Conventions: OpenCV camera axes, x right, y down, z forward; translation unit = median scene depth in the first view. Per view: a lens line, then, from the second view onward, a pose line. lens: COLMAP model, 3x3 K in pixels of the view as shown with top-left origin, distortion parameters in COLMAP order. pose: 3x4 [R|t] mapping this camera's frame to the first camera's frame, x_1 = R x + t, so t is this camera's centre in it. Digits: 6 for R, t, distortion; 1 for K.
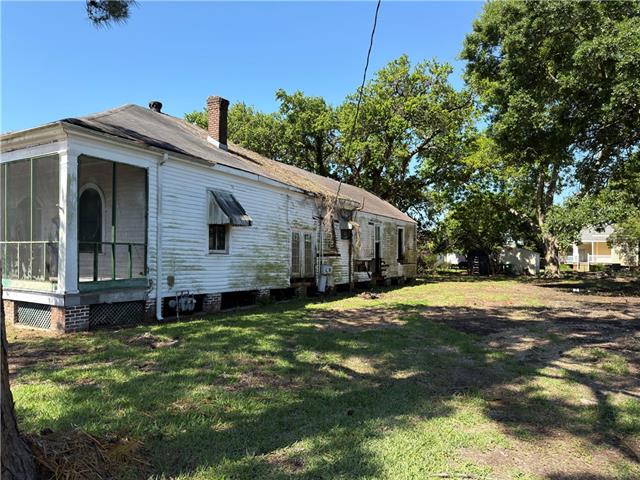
lens RADIAL K [[452.5, 0, 320.6], [0, 452.5, 240.4], [0, 0, 1]] dist [0.013430, -0.015191]
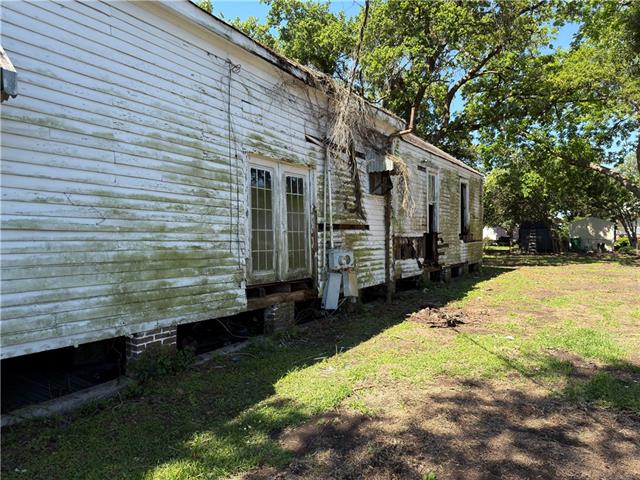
lens RADIAL K [[452.5, 0, 321.0], [0, 452.5, 242.1], [0, 0, 1]] dist [0.013430, -0.015191]
pose [[0.999443, -0.018830, -0.027559, 0.005869], [0.020226, 0.998479, 0.051291, 0.022698], [0.026552, -0.051820, 0.998303, 0.516363]]
